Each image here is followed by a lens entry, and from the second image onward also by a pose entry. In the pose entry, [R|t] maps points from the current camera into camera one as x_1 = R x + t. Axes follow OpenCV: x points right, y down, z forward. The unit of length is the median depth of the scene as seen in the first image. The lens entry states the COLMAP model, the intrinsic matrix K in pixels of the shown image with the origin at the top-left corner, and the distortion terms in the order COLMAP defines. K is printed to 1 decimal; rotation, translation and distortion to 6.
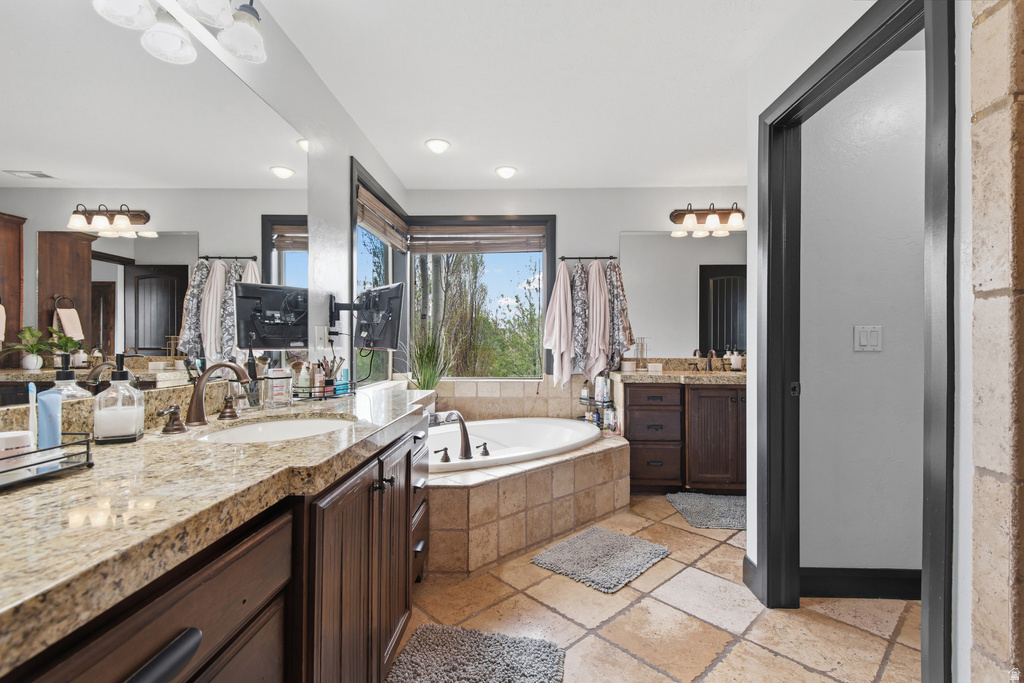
lens RADIAL K [[463.7, 0, 508.8], [0, 463.7, 338.0], [0, 0, 1]] dist [0.008433, -0.002001]
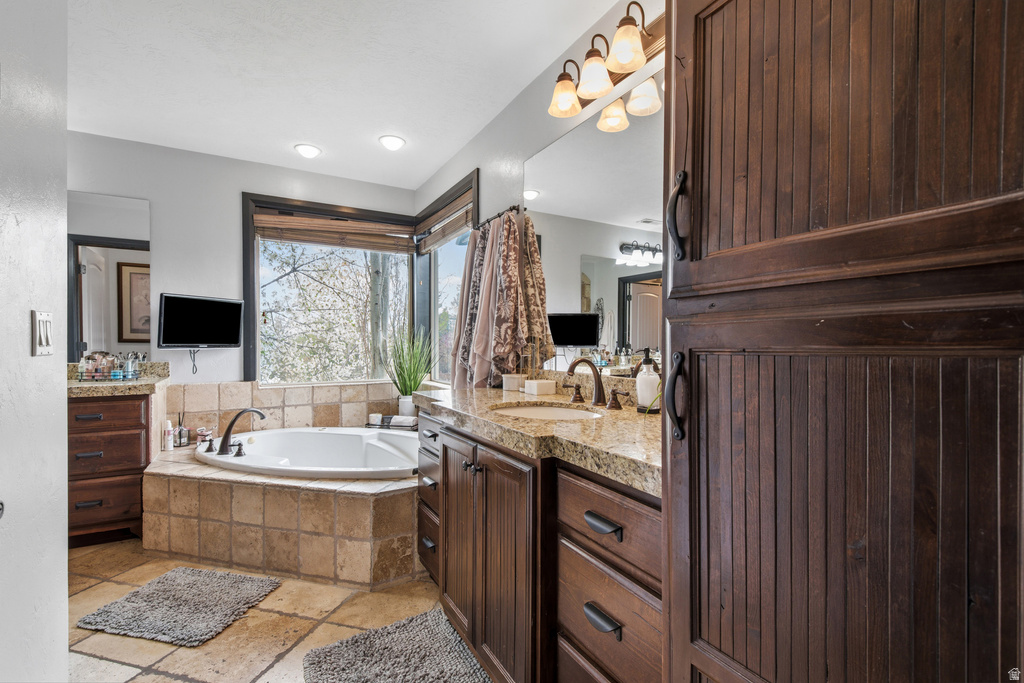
lens RADIAL K [[463.7, 0, 508.4], [0, 463.7, 346.6], [0, 0, 1]] dist [0.008433, -0.002001]
pose [[0.521417, 0.004449, -0.853290, 1.124473], [0.006168, 0.999941, 0.008982, 0.010871], [0.853280, -0.009946, 0.521359, 0.991370]]
